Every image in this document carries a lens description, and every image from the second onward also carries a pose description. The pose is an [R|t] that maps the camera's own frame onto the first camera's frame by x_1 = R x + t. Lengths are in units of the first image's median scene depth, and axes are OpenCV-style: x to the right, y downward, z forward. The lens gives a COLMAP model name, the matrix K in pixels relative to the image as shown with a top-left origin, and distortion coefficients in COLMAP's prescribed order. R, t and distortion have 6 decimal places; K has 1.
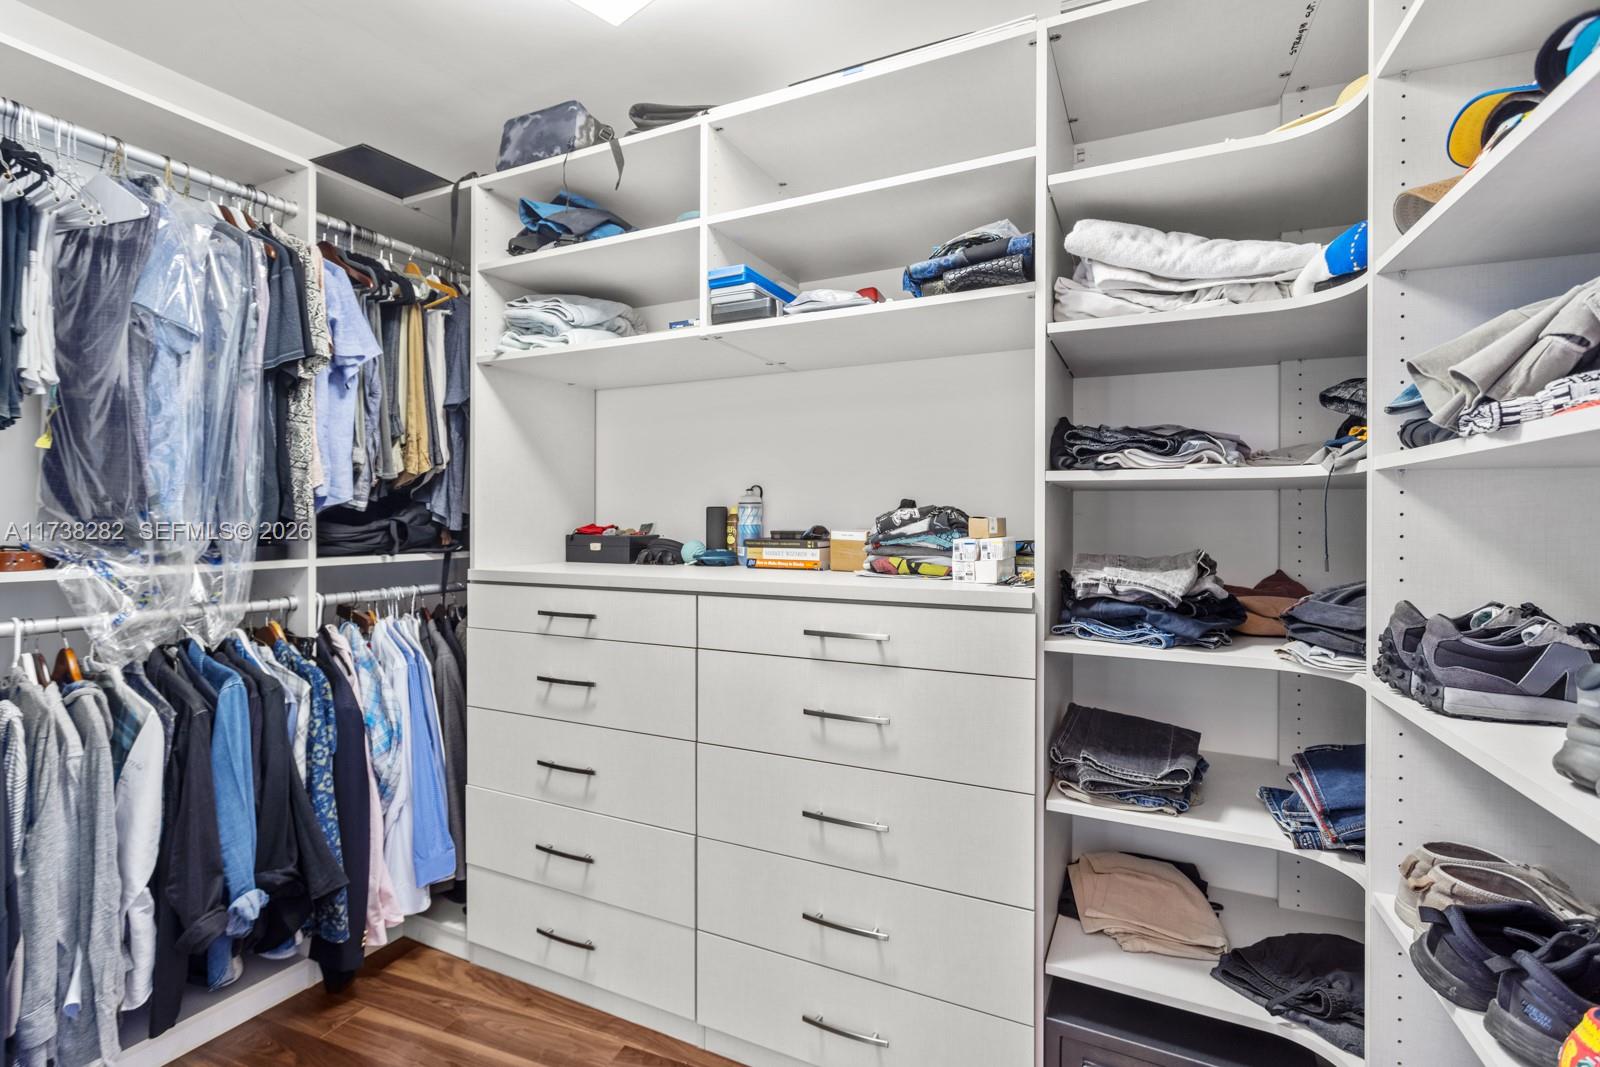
lens RADIAL K [[759.0, 0, 802.3], [0, 759.0, 528.0], [0, 0, 1]] dist [-0.002314, 0.001308]
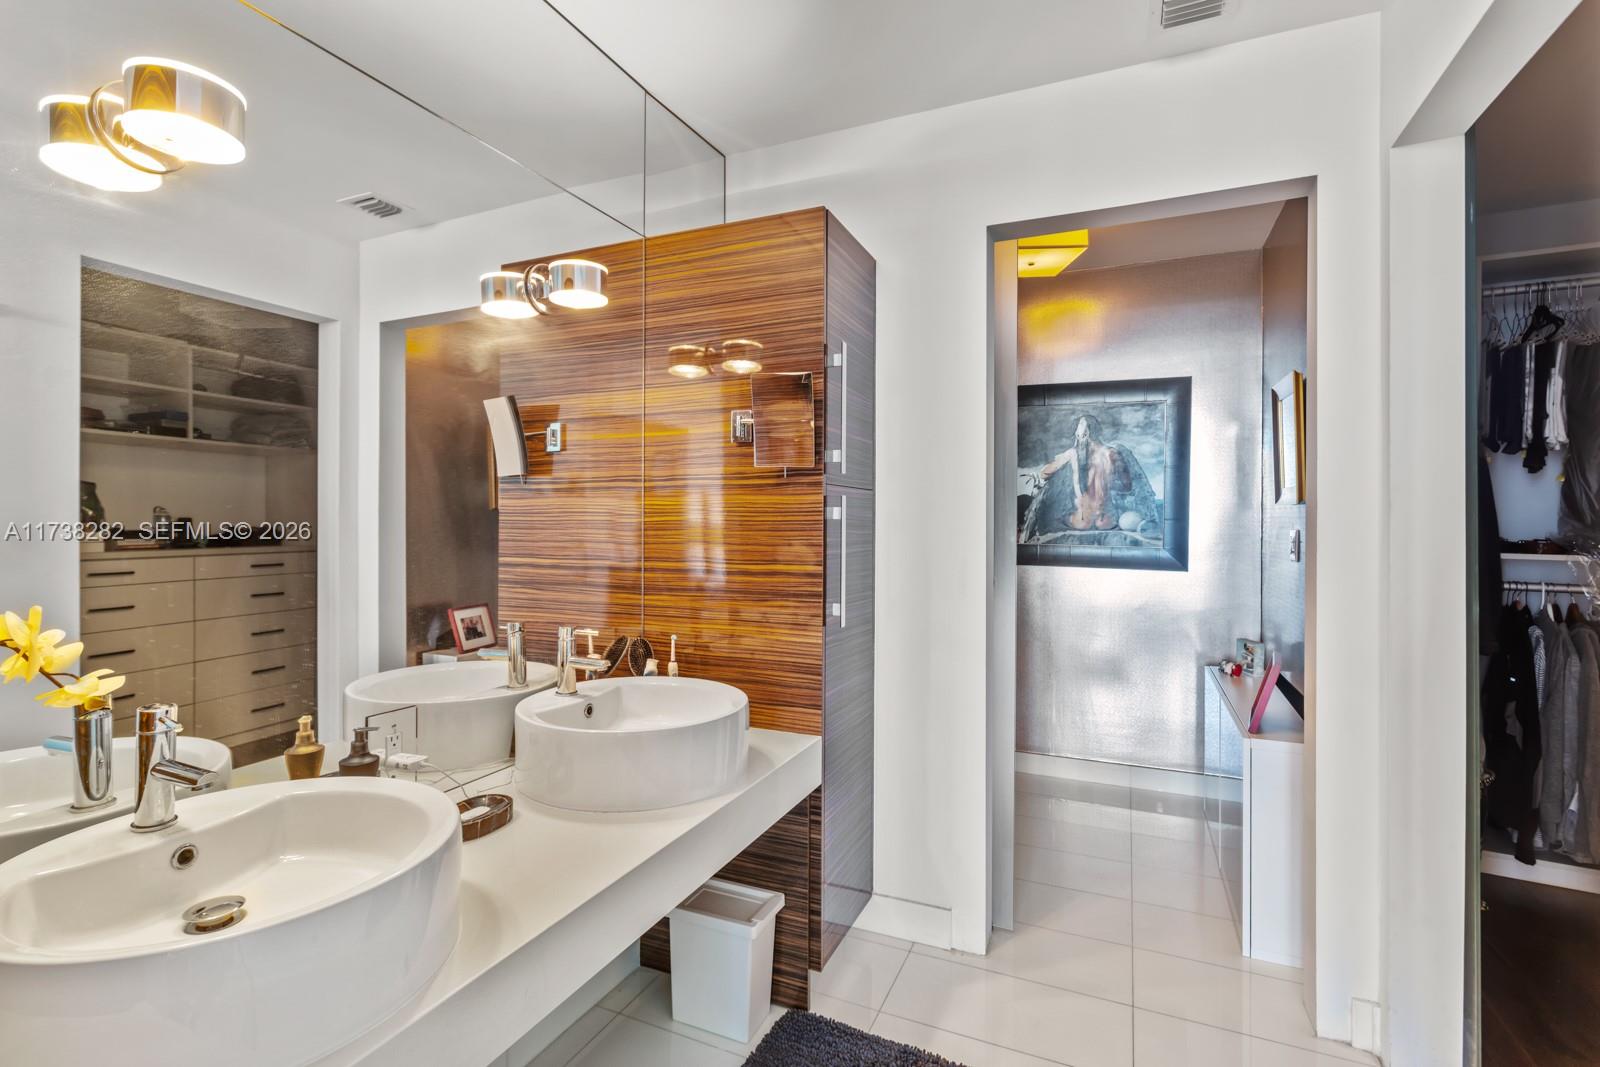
lens RADIAL K [[759.0, 0, 793.9], [0, 759.0, 518.4], [0, 0, 1]] dist [-0.002314, 0.001308]
pose [[-0.050814, -0.002244, -0.998706, 0.773811], [-0.004743, 0.999987, -0.002006, -0.012783], [0.998697, 0.004635, -0.050824, -0.617124]]
